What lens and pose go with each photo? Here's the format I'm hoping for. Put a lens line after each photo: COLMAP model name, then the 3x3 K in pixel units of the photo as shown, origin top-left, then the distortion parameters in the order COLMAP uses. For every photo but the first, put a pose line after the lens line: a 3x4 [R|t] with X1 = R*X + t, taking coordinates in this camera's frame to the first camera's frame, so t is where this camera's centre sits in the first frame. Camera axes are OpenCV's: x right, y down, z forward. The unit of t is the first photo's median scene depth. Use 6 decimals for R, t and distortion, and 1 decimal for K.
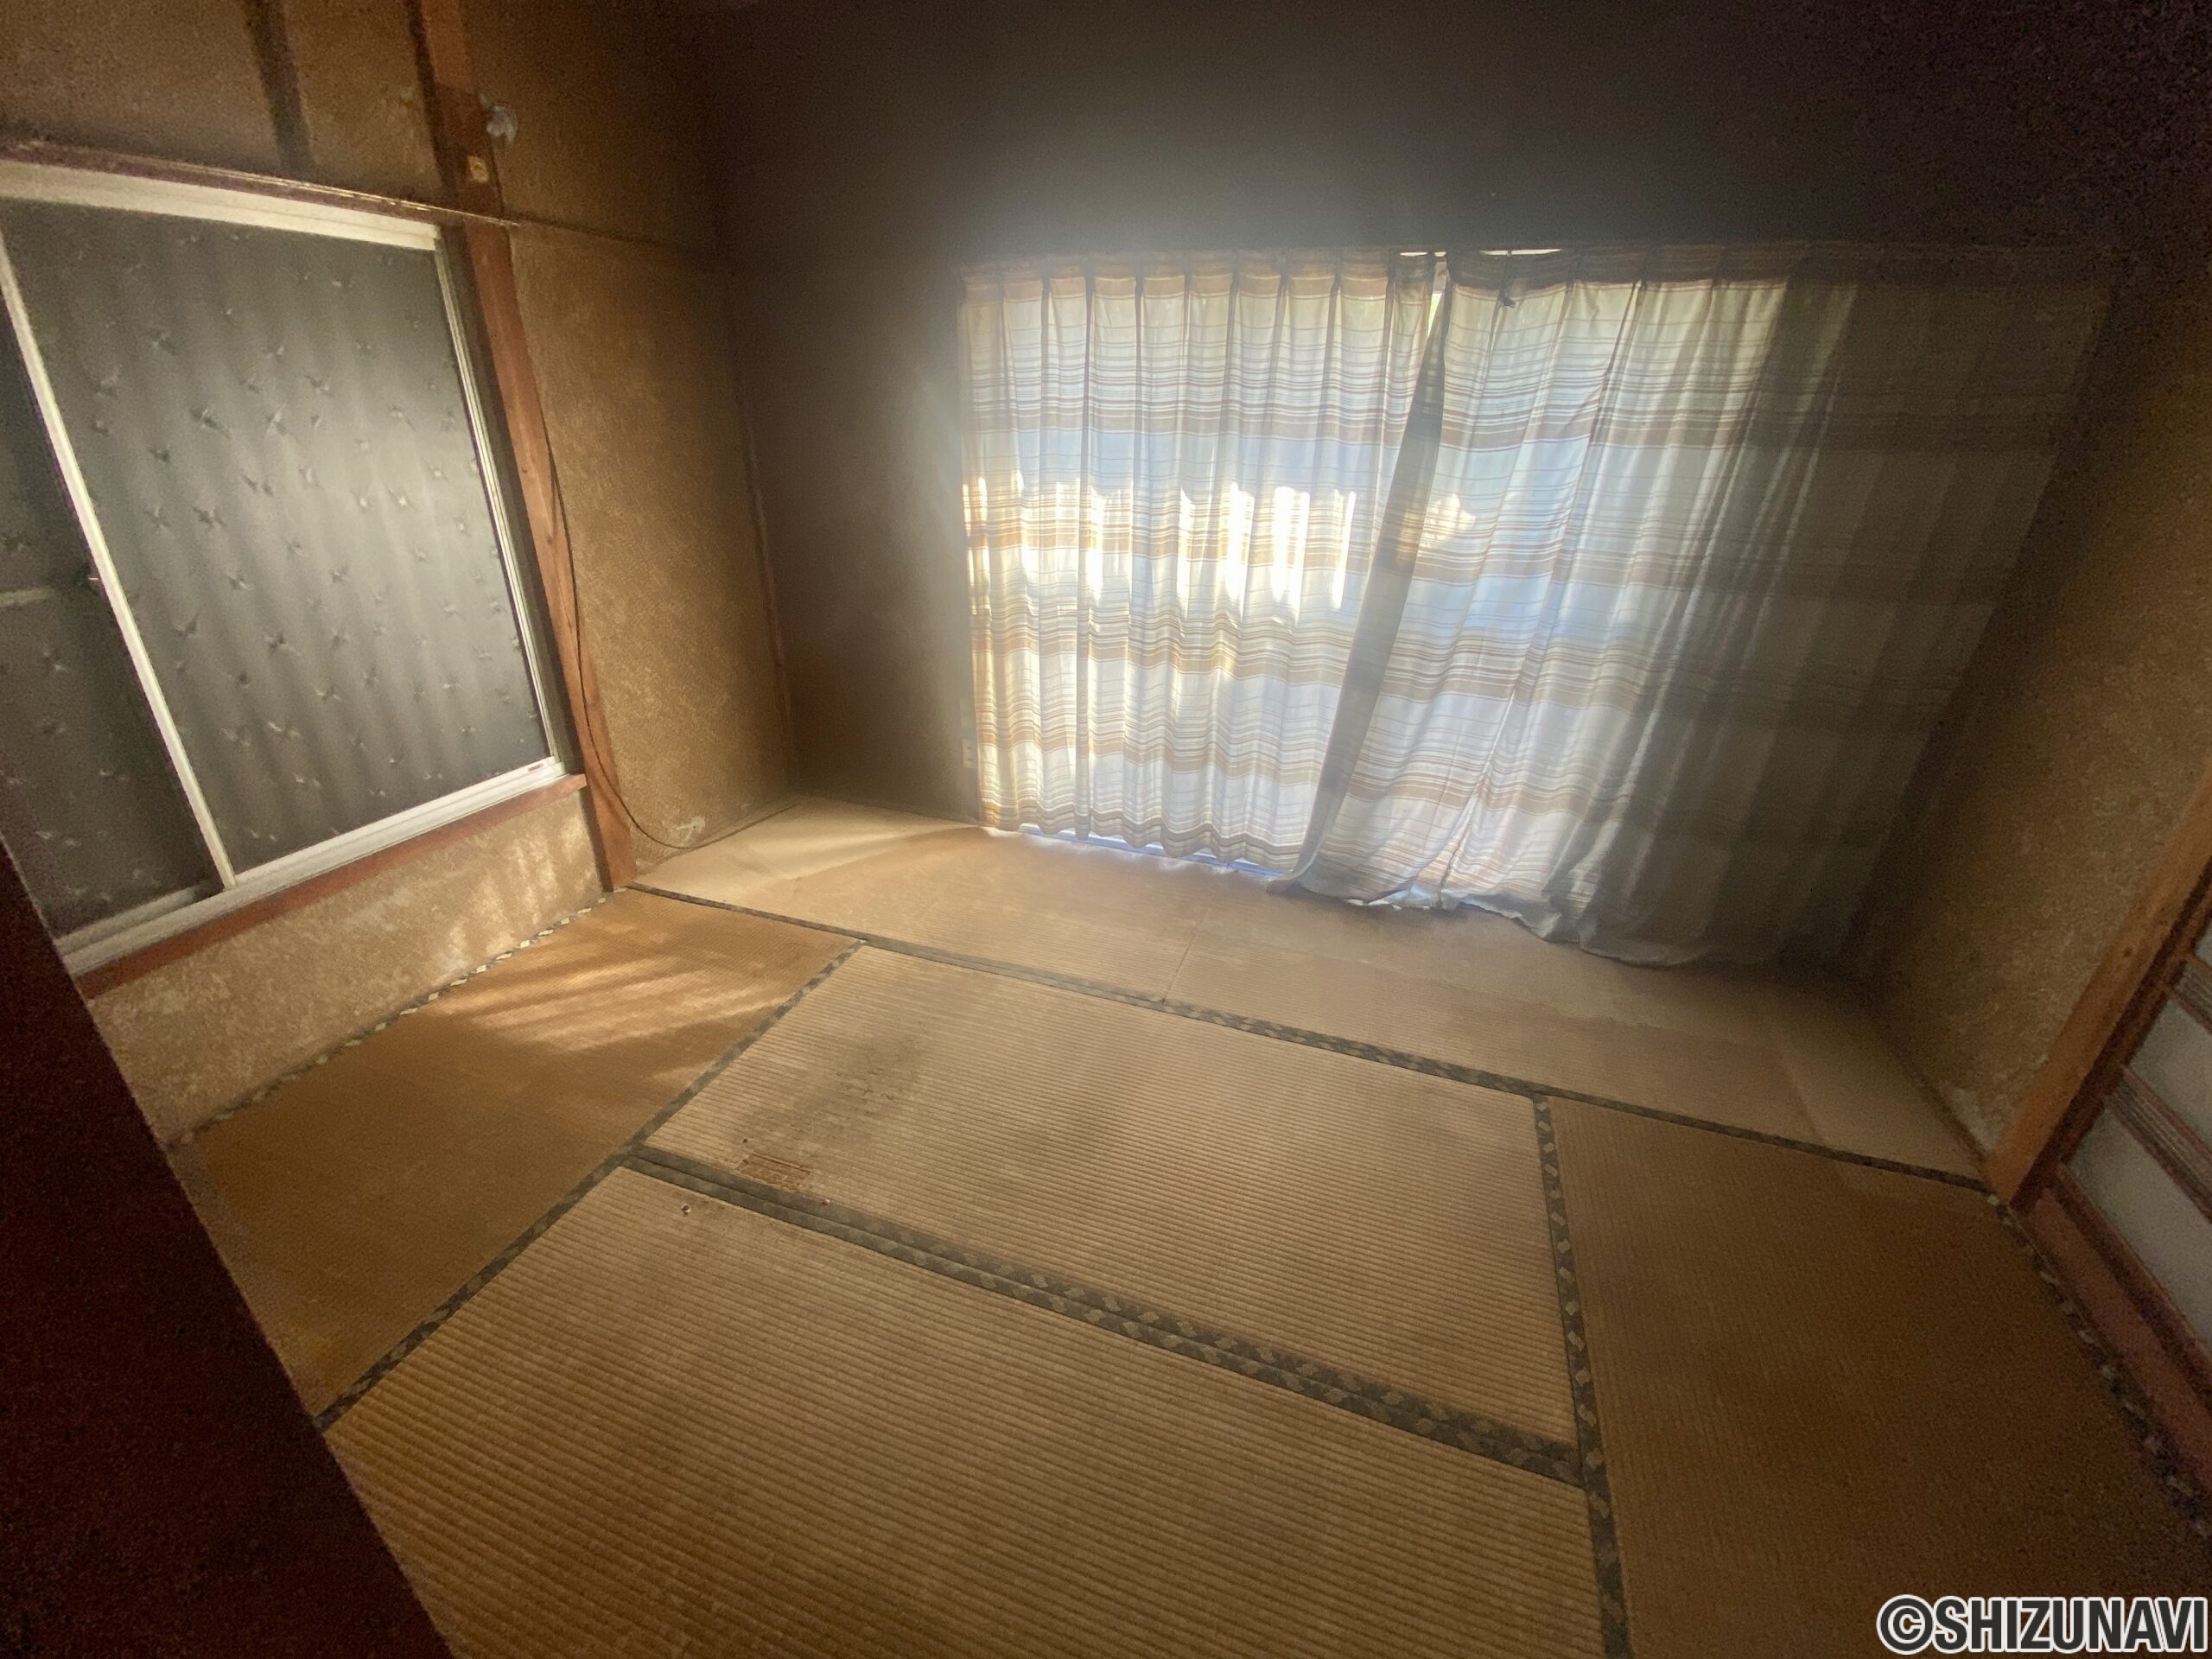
lens RADIAL K [[905.8, 0, 1106.0], [0, 905.8, 829.5], [0, 0, 1]] dist [0.002892, -0.012756]
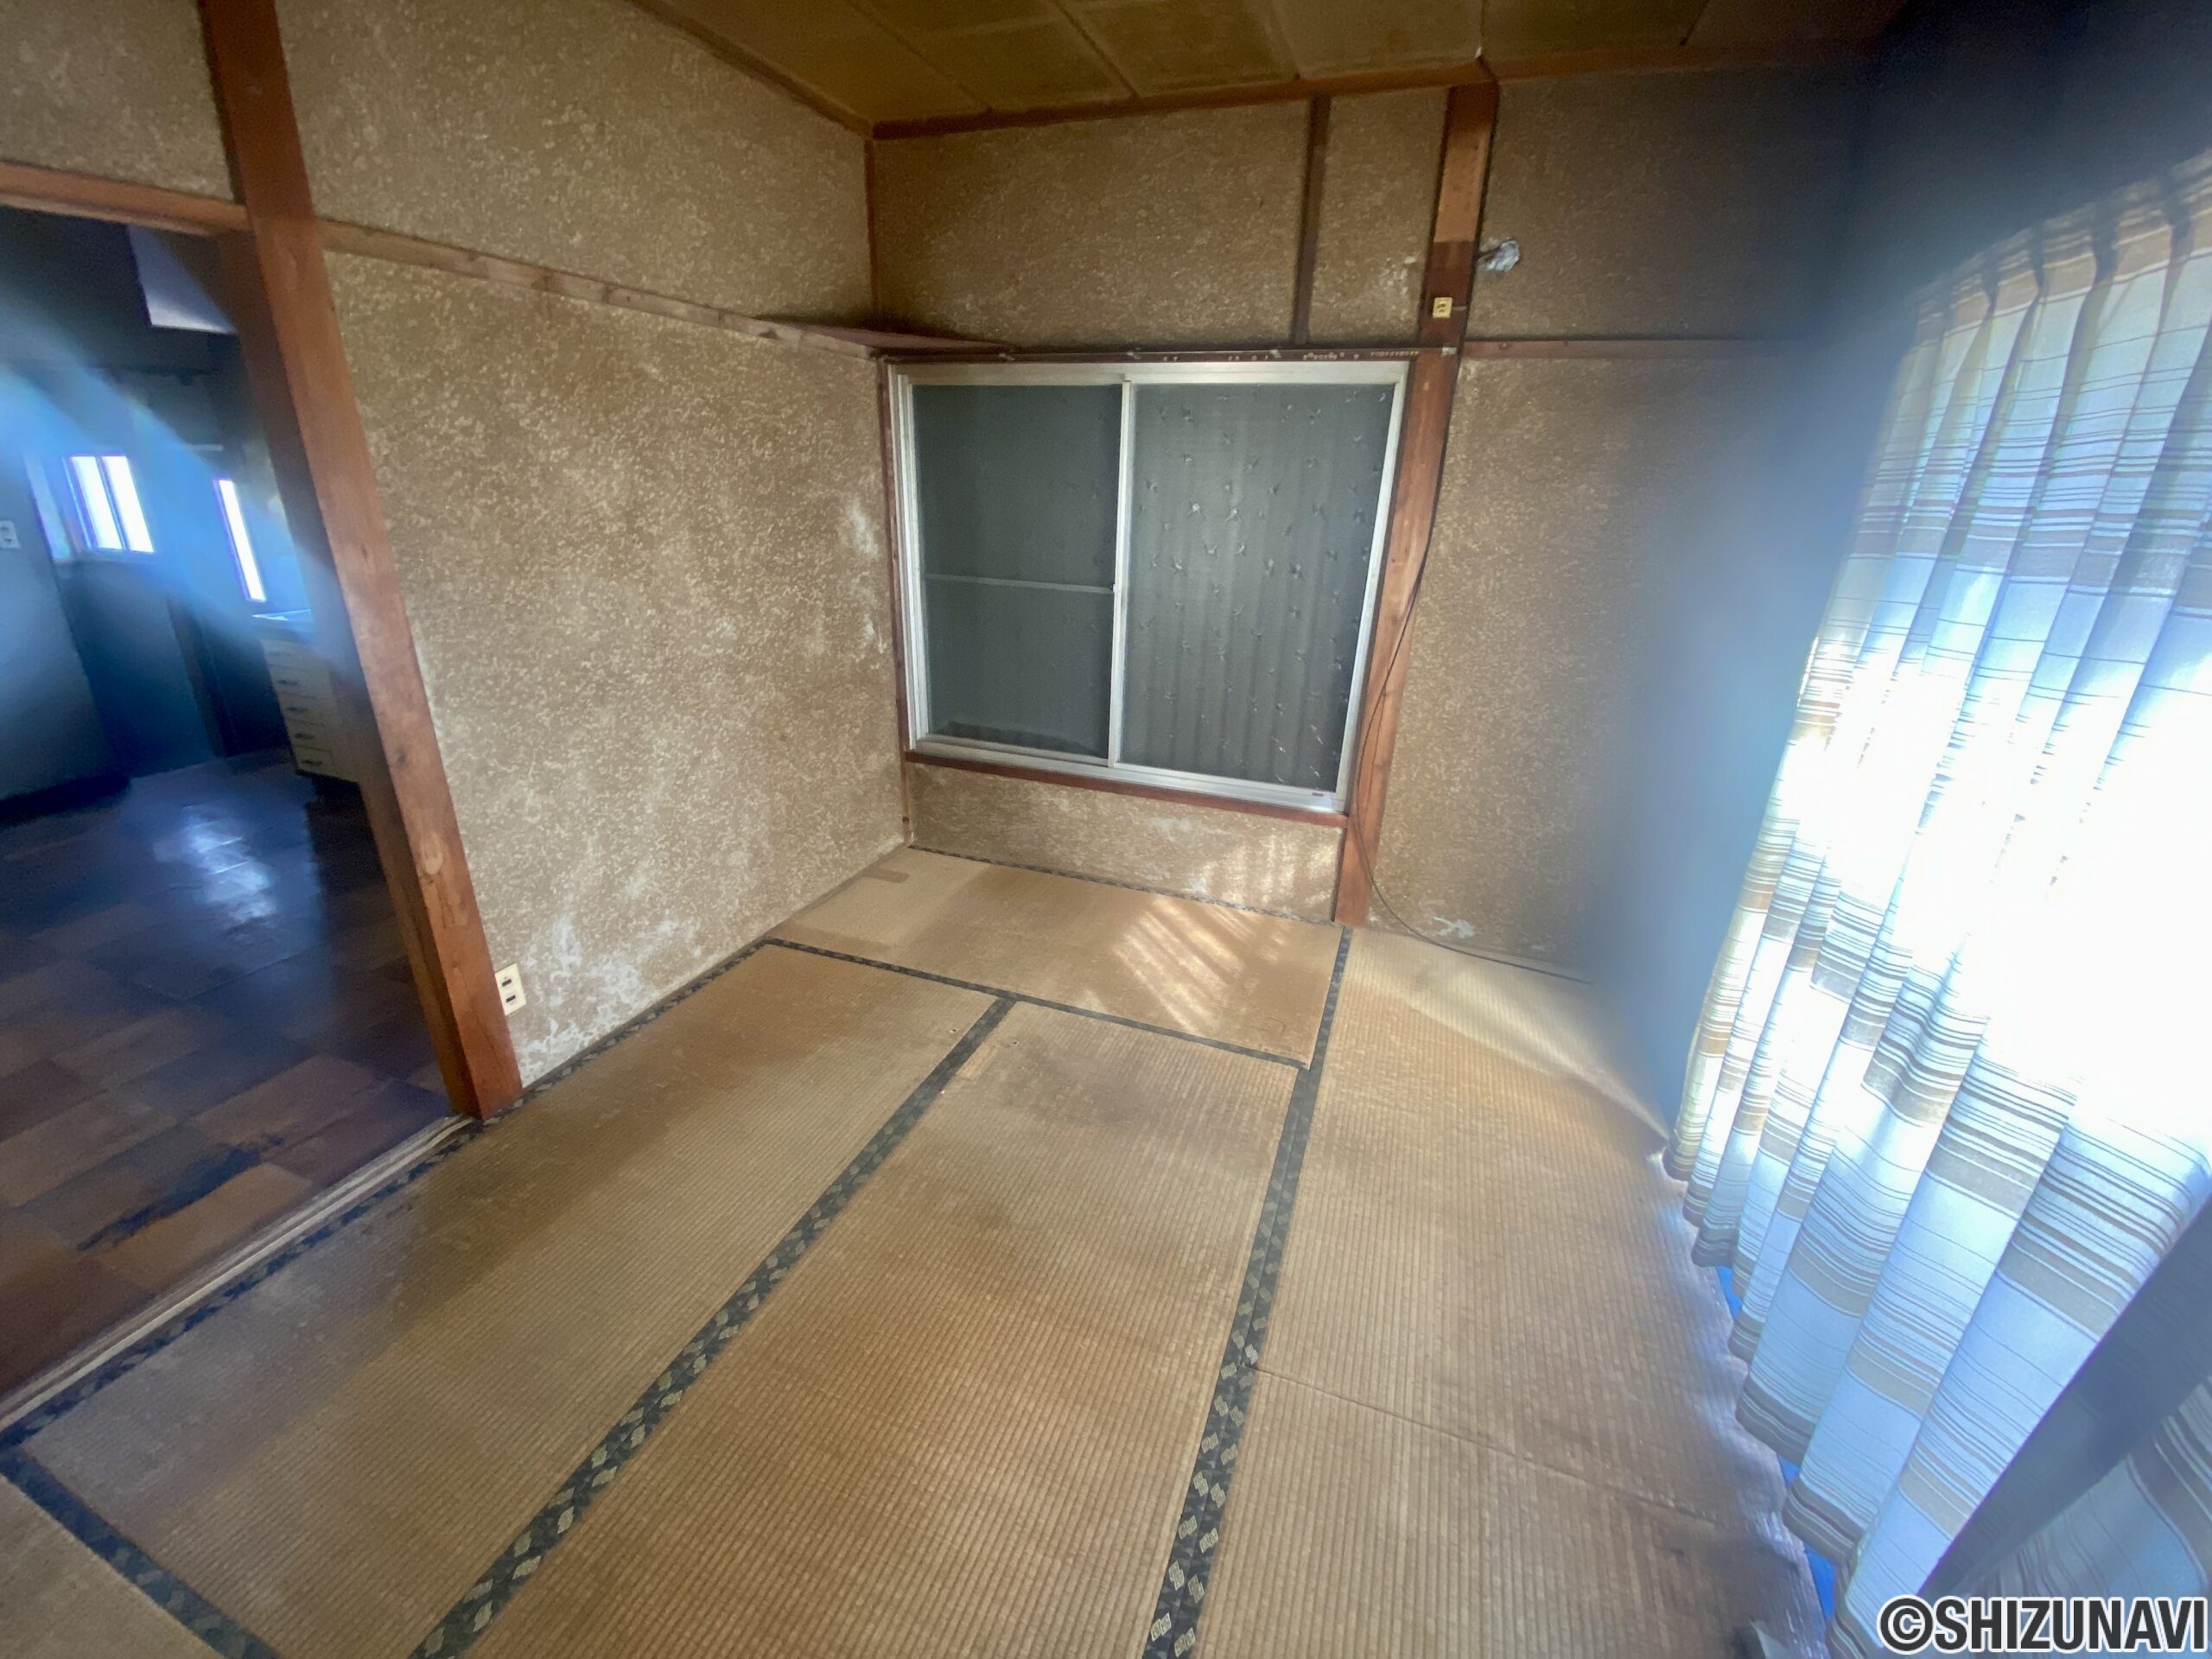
lens RADIAL K [[885.0, 0, 1106.0], [0, 885.0, 829.5], [0, 0, 1]] dist [0.013817, -0.018383]
pose [[-0.032342, 0.336770, -0.941031, 0.537891], [-0.443733, 0.838809, 0.315438, -0.291409], [0.895575, 0.427769, 0.122308, 0.652509]]
